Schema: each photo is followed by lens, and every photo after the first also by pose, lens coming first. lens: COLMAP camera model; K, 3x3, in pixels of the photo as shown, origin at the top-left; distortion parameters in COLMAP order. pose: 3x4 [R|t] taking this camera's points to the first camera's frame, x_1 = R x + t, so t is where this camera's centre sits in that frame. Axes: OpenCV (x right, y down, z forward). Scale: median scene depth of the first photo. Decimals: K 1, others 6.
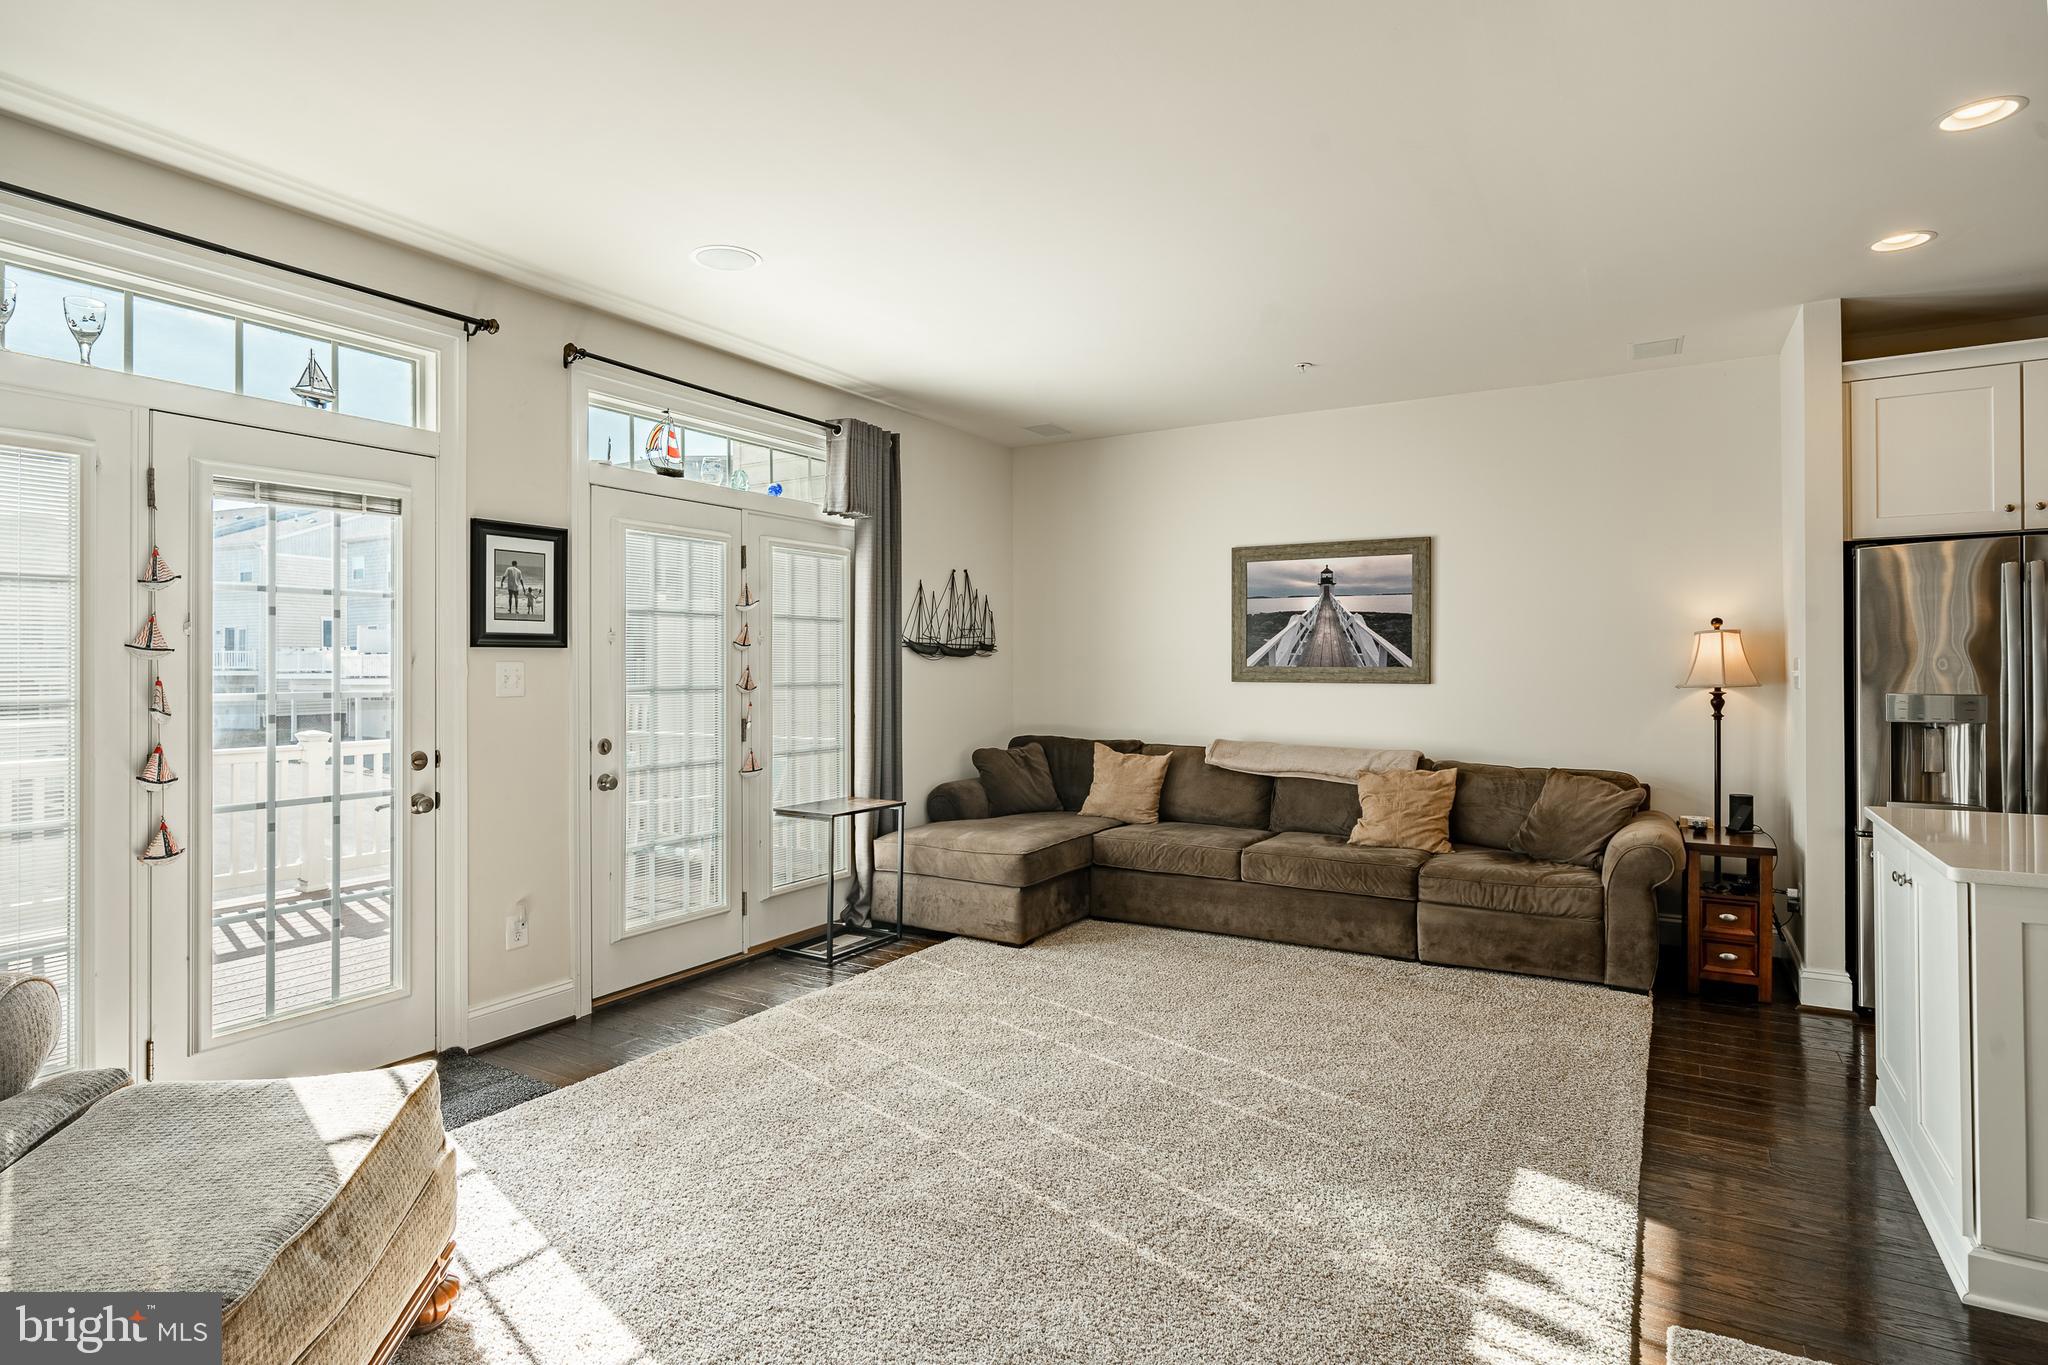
lens RADIAL K [[1083.3, 0, 1042.8], [0, 1083.3, 653.4], [0, 0, 1]] dist [-0.007989, 0.000914]
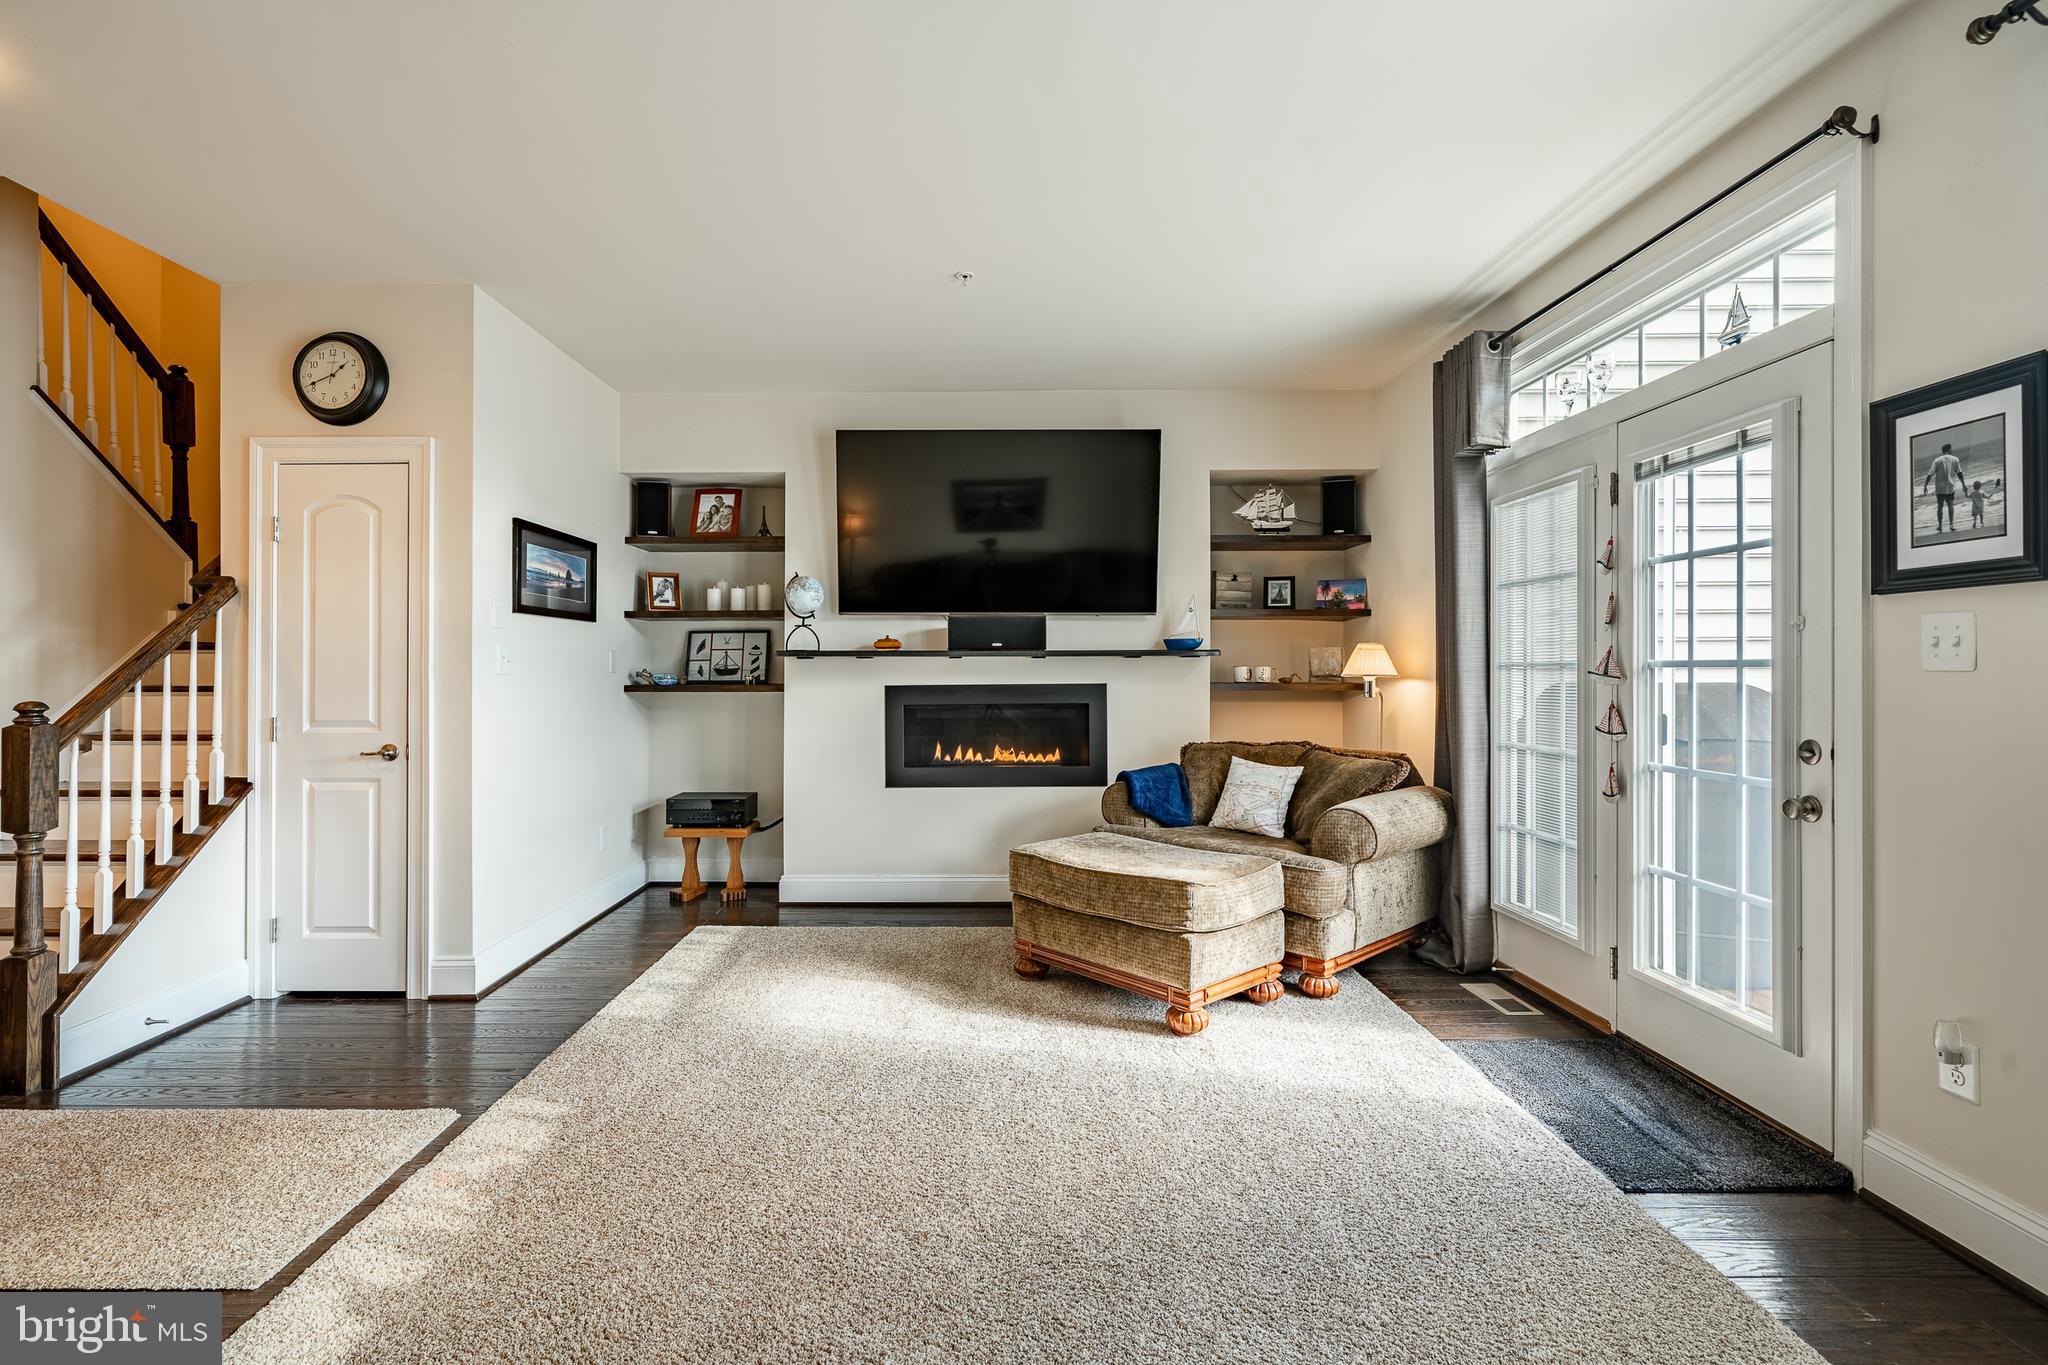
lens RADIAL K [[950.5, 0, 987.3], [0, 950.5, 657.8], [0, 0, 1]] dist [0.001716, 0.000415]
pose [[-0.869622, 0.003553, -0.493705, 0.203109], [0.014712, 0.999717, -0.018720, 0.030018], [0.493499, -0.023543, -0.869428, 1.035079]]
